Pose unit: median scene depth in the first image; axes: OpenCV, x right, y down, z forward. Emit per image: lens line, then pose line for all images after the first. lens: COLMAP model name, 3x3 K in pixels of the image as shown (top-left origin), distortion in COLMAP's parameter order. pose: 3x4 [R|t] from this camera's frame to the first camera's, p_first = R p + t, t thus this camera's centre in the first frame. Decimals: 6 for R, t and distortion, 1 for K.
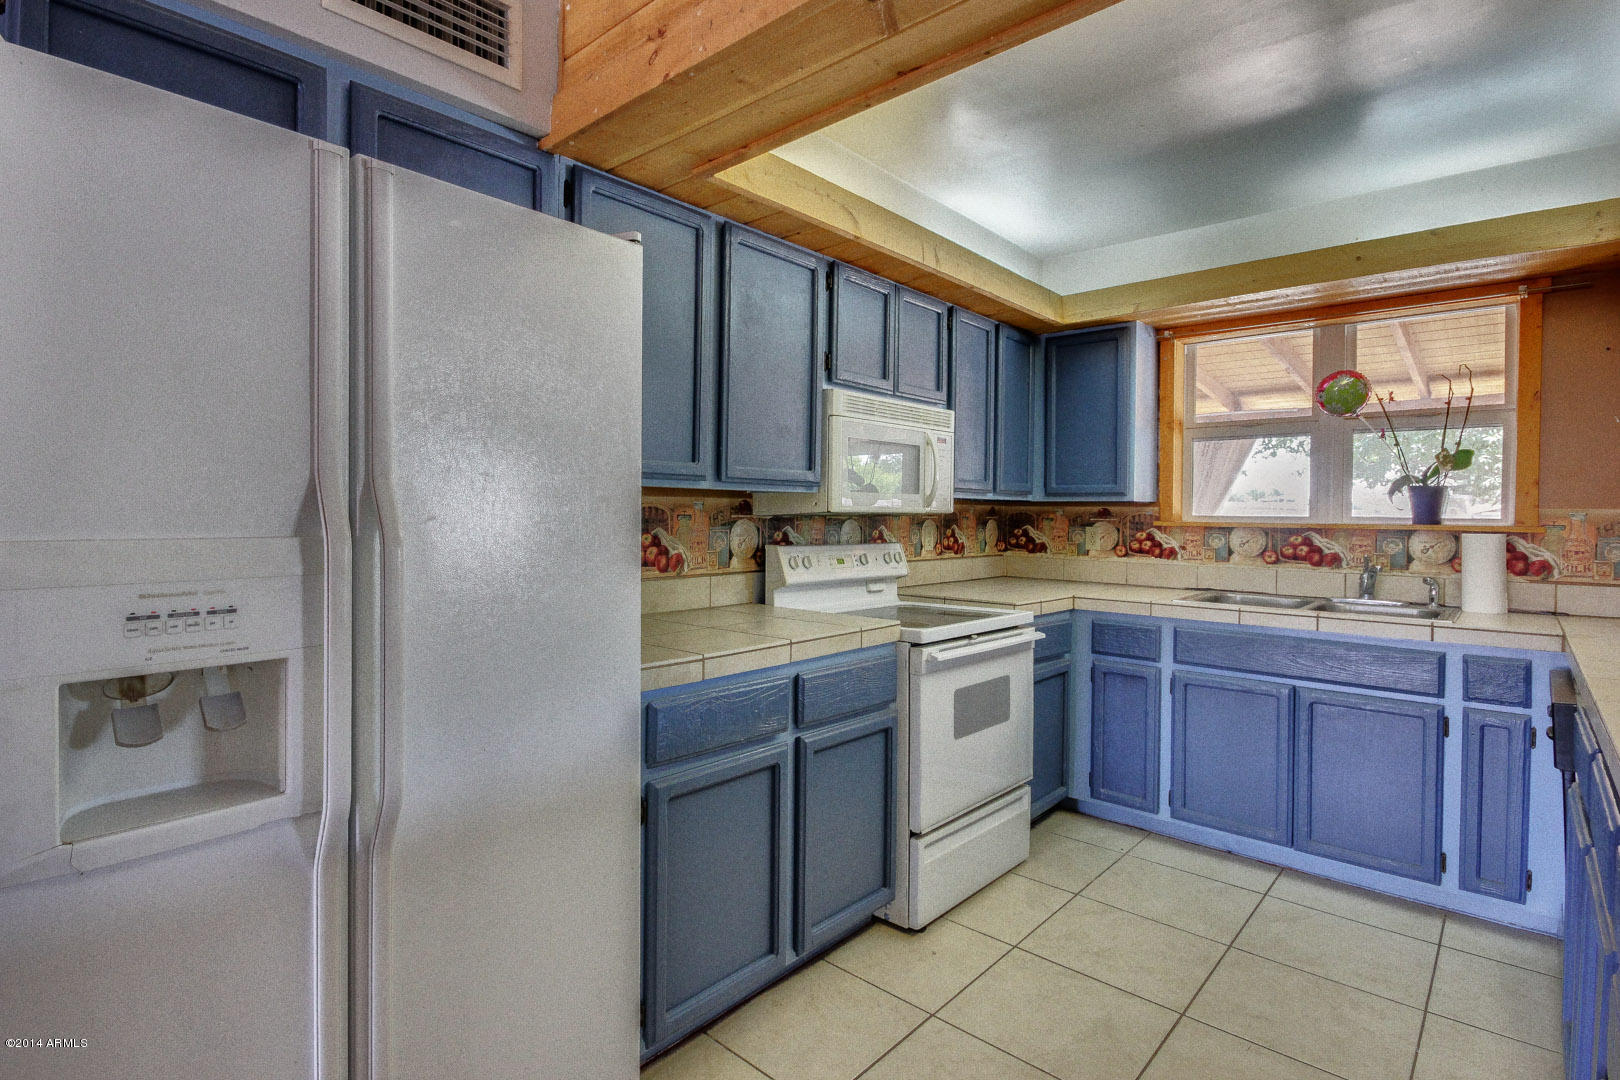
lens RADIAL K [[819.3, 0, 772.0], [0, 819.3, 518.1], [0, 0, 1]] dist [-0.003270, -0.000909]
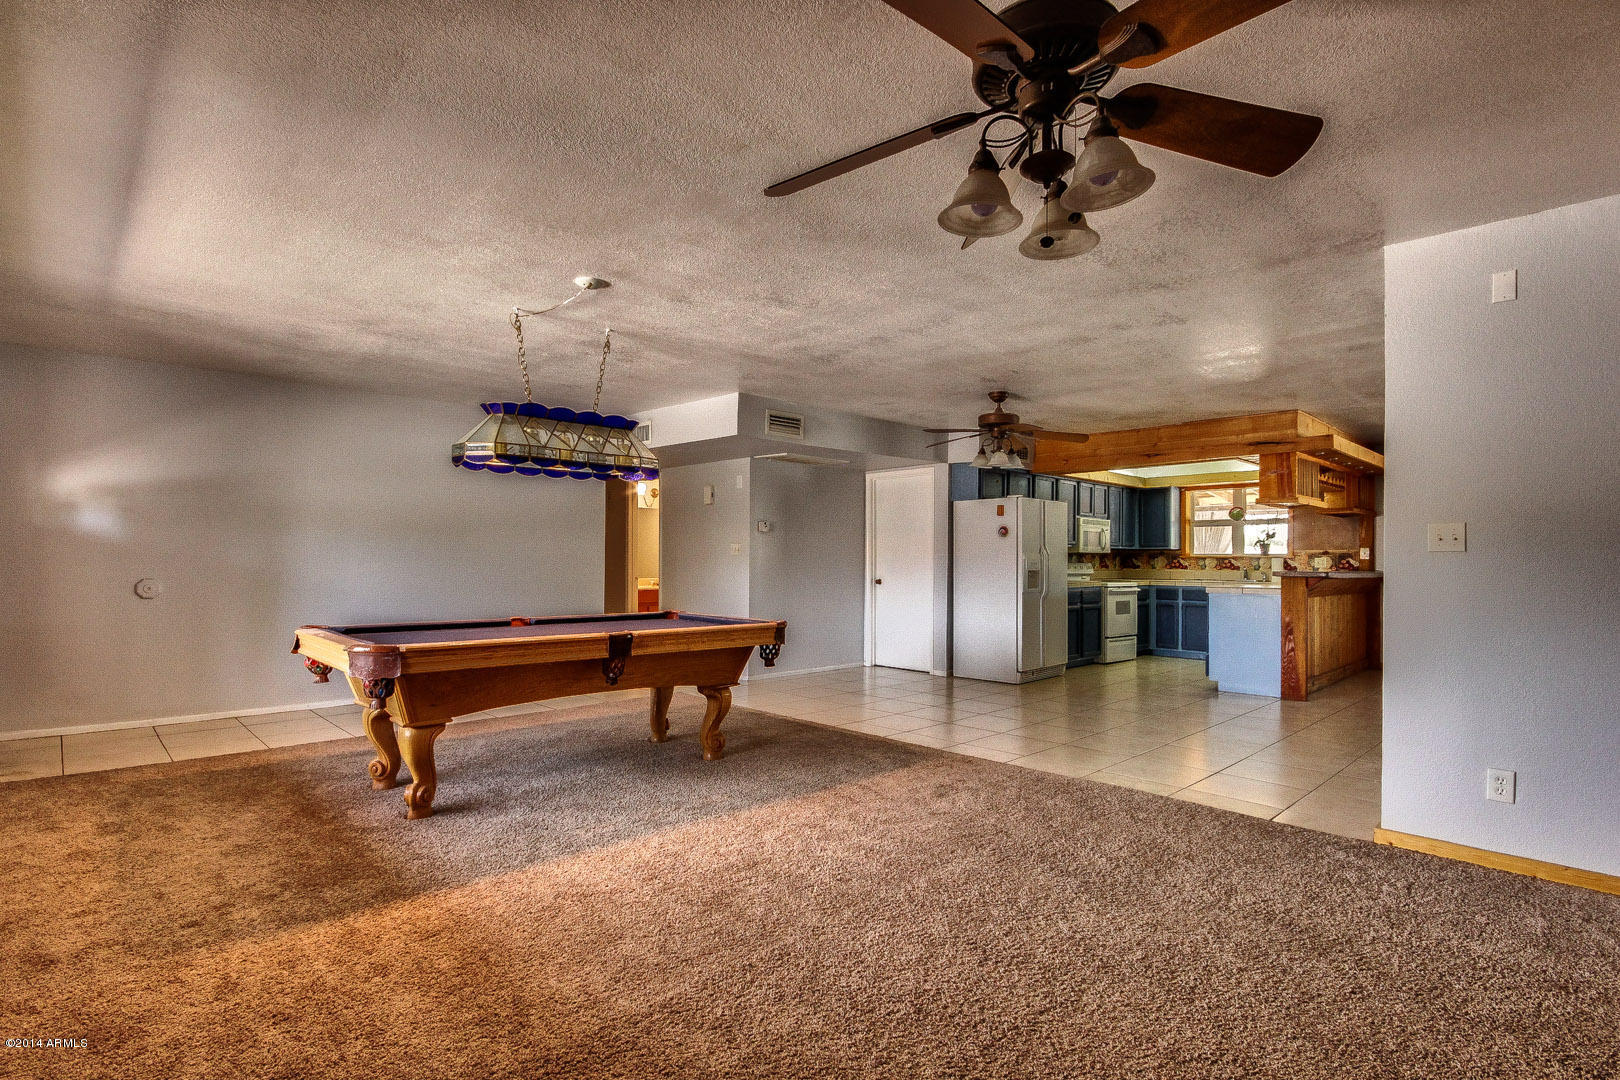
lens RADIAL K [[774.0, 0, 828.9], [0, 774.0, 555.8], [0, 0, 1]] dist [-0.000459, 0.000033]
pose [[0.998784, -0.004549, -0.049081, -0.725869], [0.003858, 0.999892, -0.014172, 0.044253], [0.049140, 0.013966, 0.998694, -2.057538]]
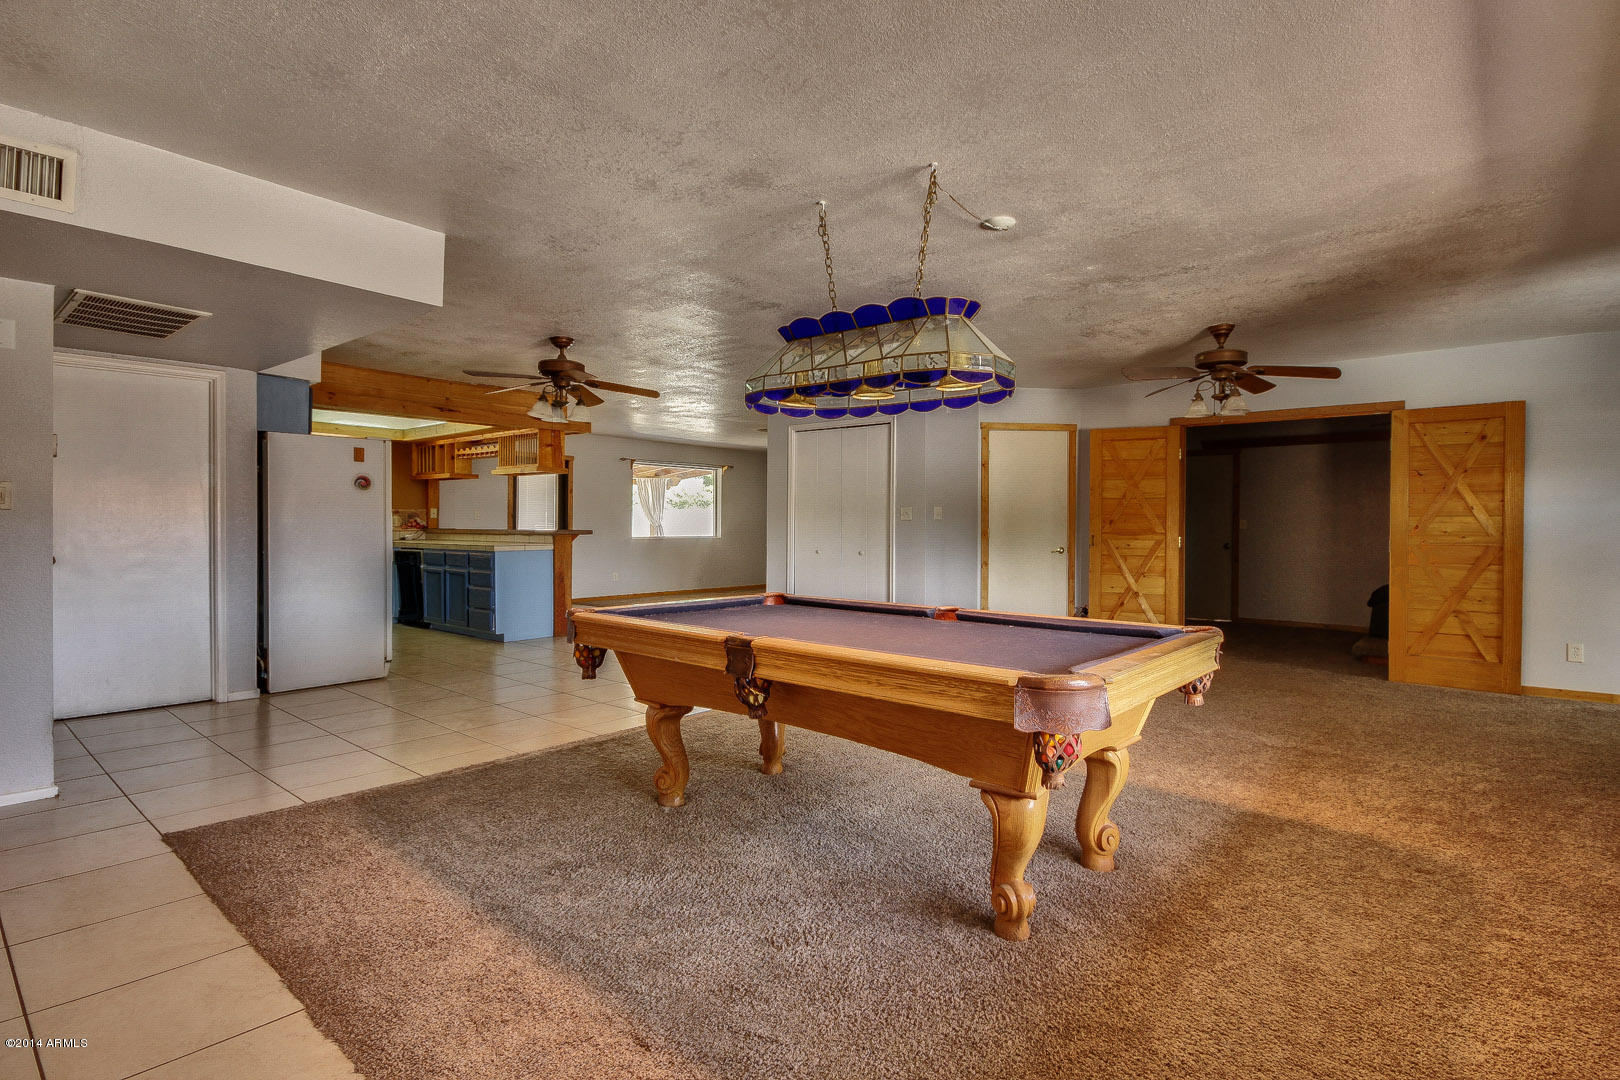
lens RADIAL K [[797.1, 0, 817.5], [0, 797.1, 534.2], [0, 0, 1]] dist [0.000194, -0.000221]
pose [[-0.025570, -0.023917, 0.999387, -2.178238], [0.001570, 0.999712, 0.023965, 0.015283], [-0.999672, 0.002181, -0.025525, -0.692142]]
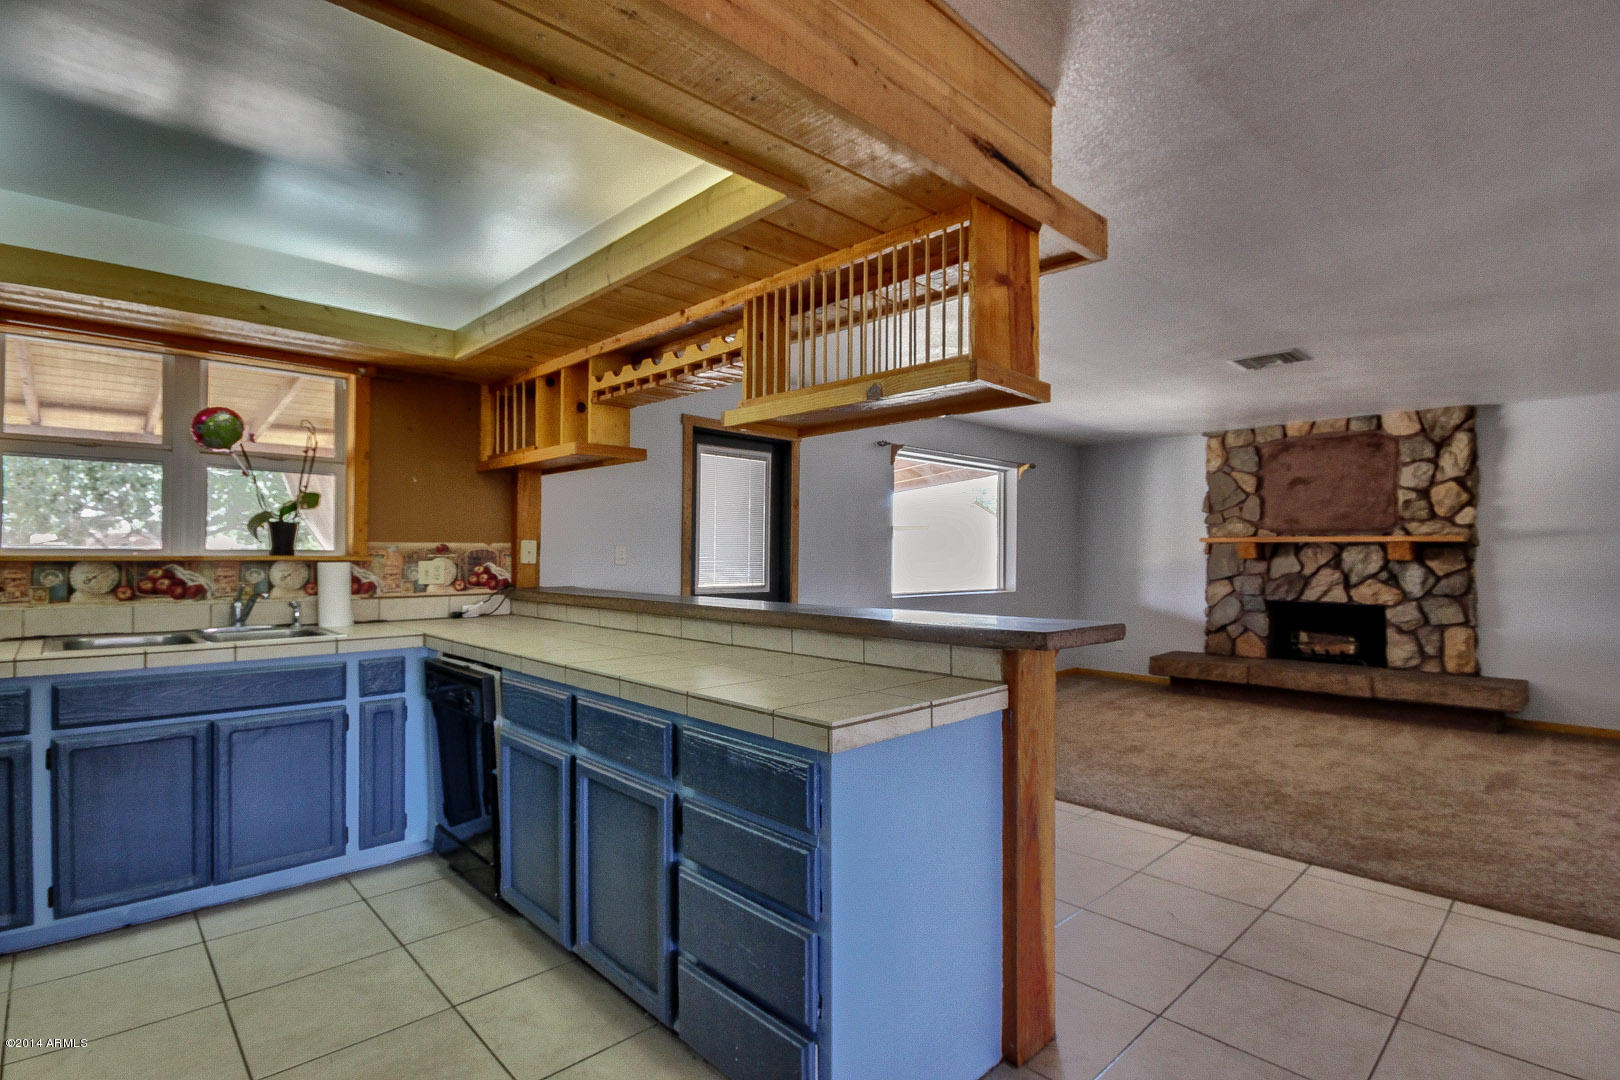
lens RADIAL K [[760.8, 0, 812.1], [0, 760.8, 552.3], [0, 0, 1]] dist [0.003088, -0.009746]
pose [[0.056711, -0.009111, 0.998349, -0.215521], [0.002928, 0.999956, 0.008960, -0.003857], [-0.998386, 0.002415, 0.056735, 0.206317]]
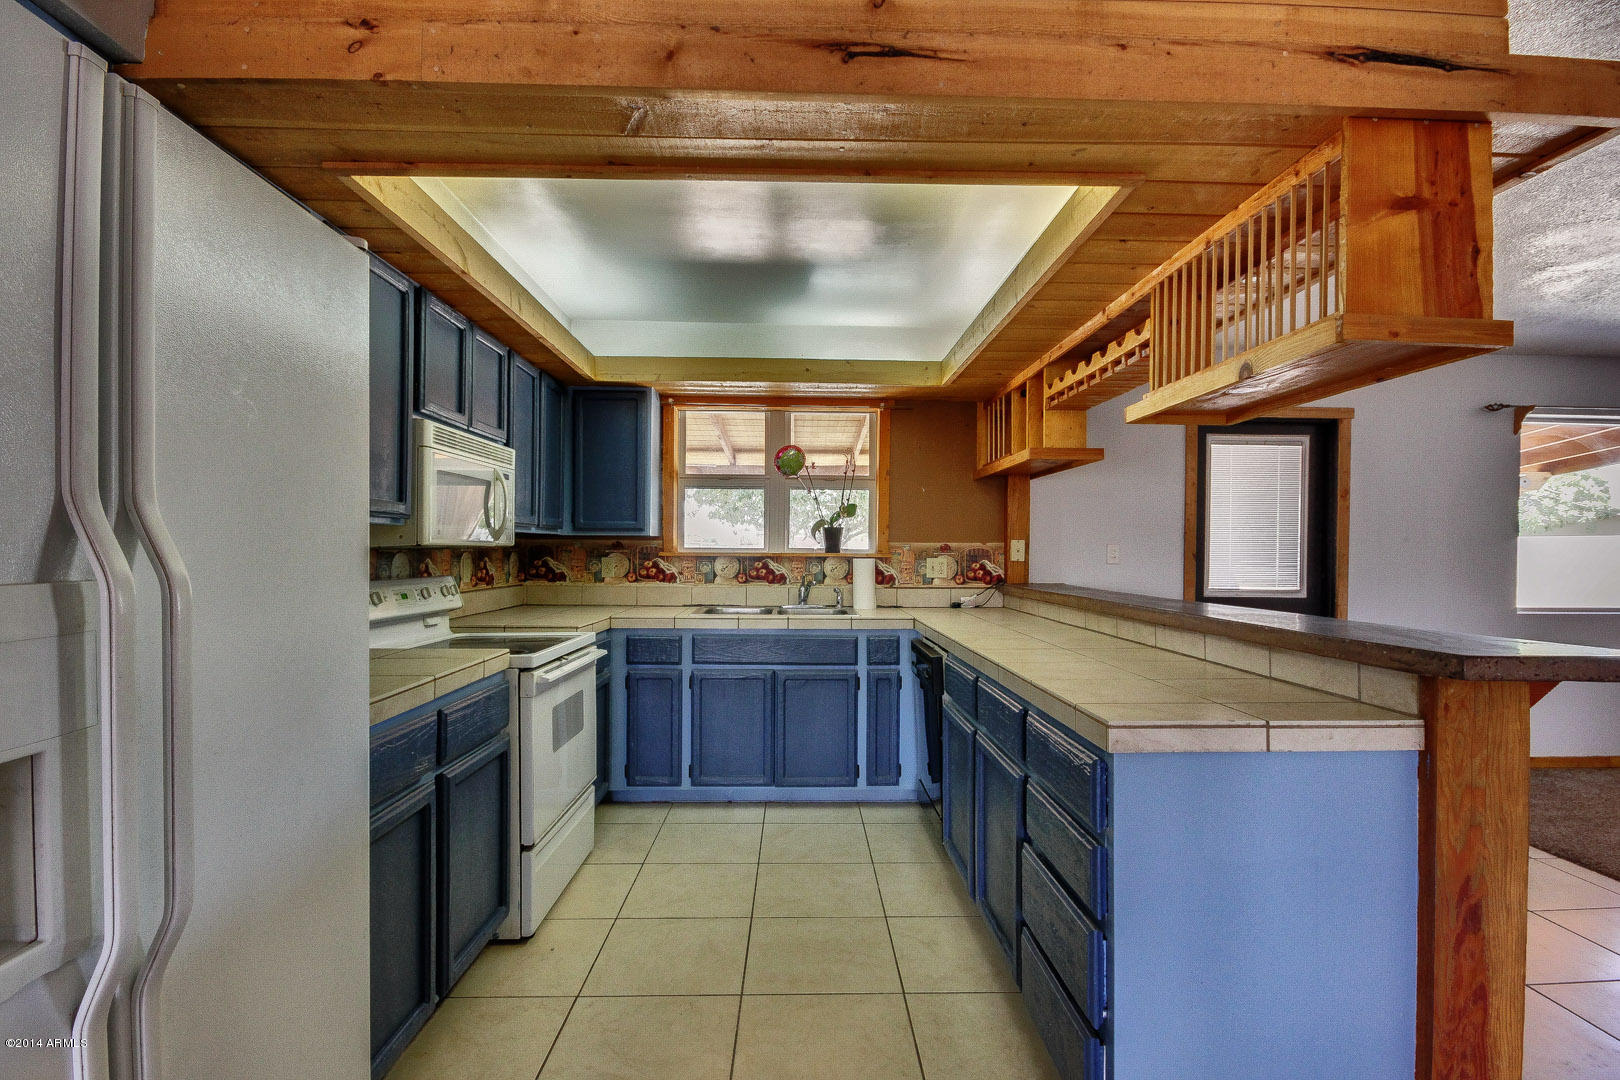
lens RADIAL K [[763.8, 0, 831.4], [0, 763.8, 553.3], [0, 0, 1]] dist [-0.001611, 0.000032]
pose [[0.705097, -0.008861, 0.709055, -0.196179], [0.005588, 0.999960, 0.006939, -0.001202], [-0.709089, -0.000930, 0.705119, 0.013862]]
